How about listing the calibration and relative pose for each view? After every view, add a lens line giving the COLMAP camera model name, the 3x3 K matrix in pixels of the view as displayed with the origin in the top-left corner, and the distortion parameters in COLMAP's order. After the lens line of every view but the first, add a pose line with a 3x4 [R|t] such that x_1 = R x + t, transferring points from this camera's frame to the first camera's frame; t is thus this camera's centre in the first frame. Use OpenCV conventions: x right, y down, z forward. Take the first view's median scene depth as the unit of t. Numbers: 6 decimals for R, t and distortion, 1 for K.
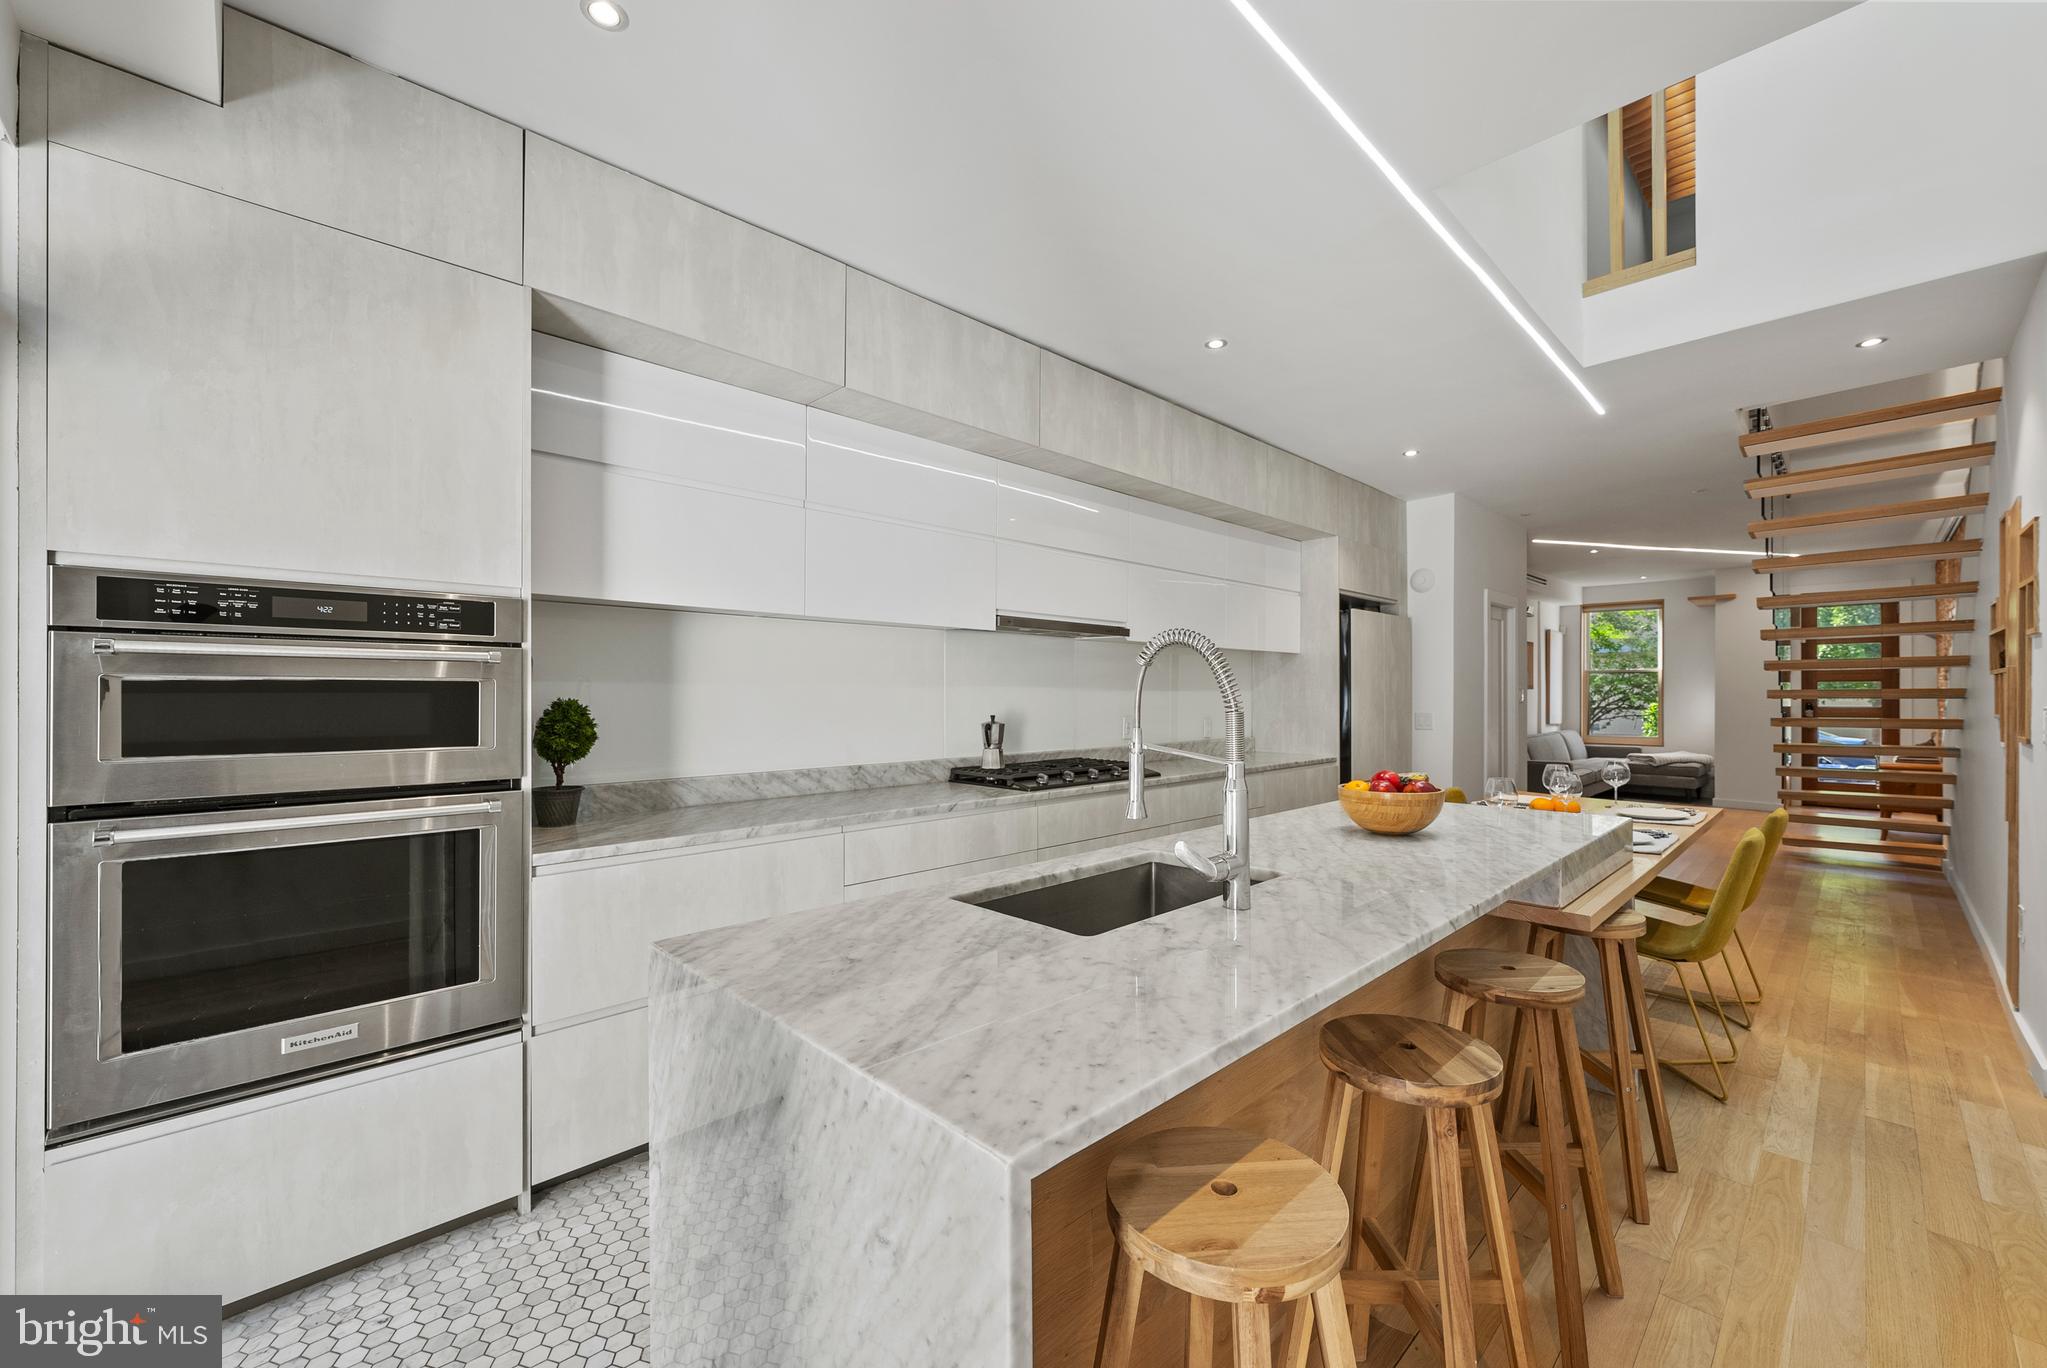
lens RADIAL K [[807.9, 0, 1012.8], [0, 807.9, 695.4], [0, 0, 1]] dist [0.000945, 0.000047]
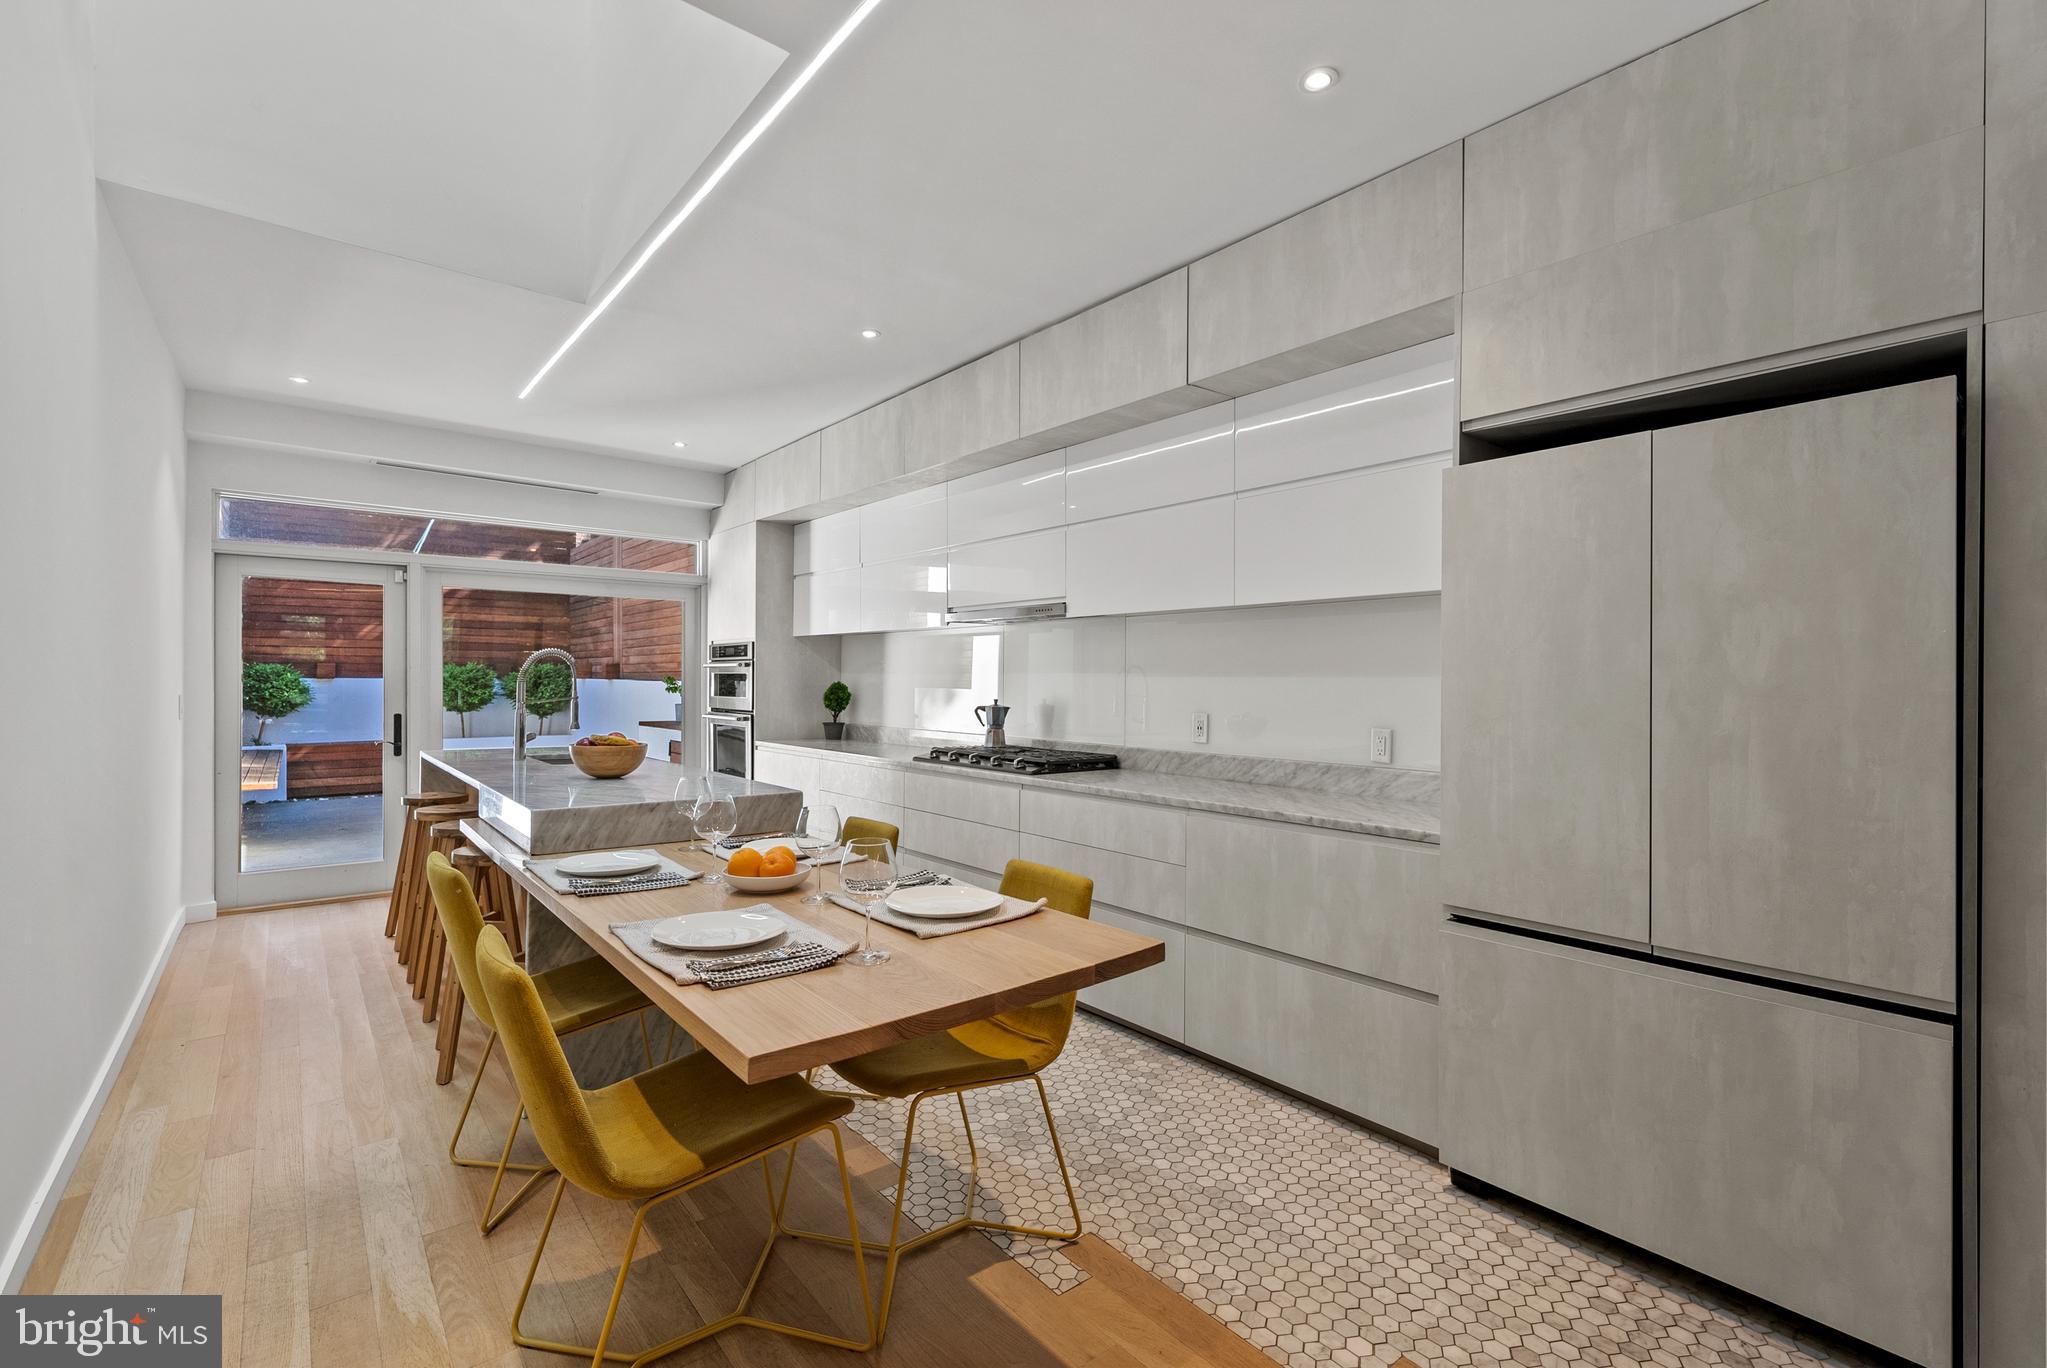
lens RADIAL K [[905.0, 0, 1023.5], [0, 905.0, 684.0], [0, 0, 1]] dist [-0.001016, 0.000123]
pose [[-0.074701, 0.000667, -0.997206, 1.392486], [-0.009214, 0.999957, 0.001359, 0.002602], [0.997163, 0.009289, -0.074692, 1.302235]]
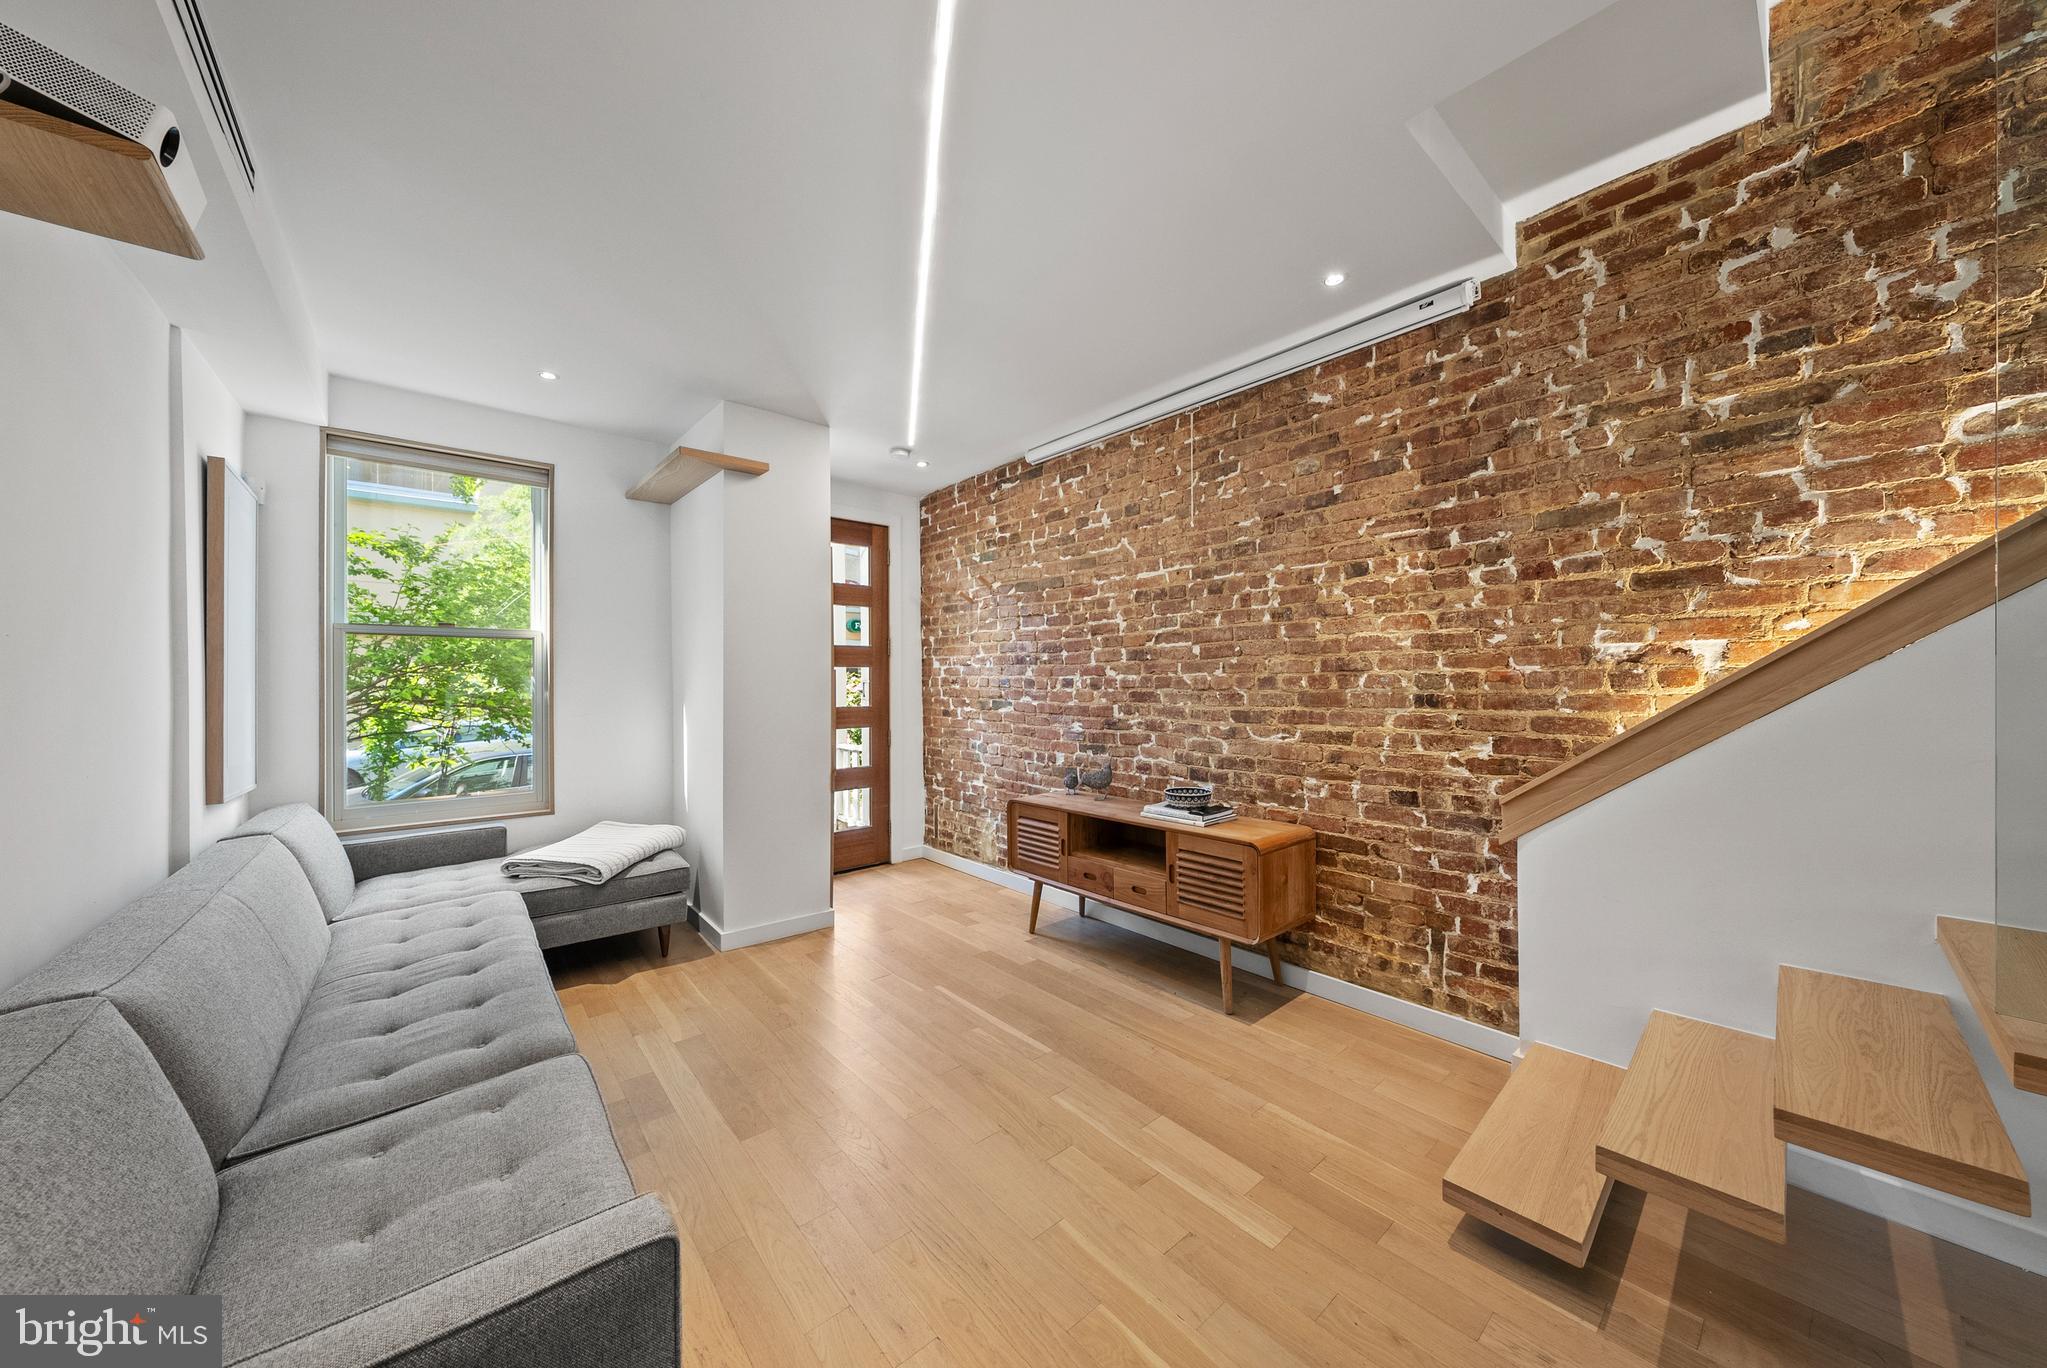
lens RADIAL K [[692.8, 0, 1036.1], [0, 692.8, 678.7], [0, 0, 1]] dist [-0.000745, -0.000028]
pose [[0.037353, 0.003347, 0.999297, 1.455323], [0.006366, 0.999973, -0.003587, -0.010699], [-0.999282, 0.006495, 0.037330, 2.357765]]
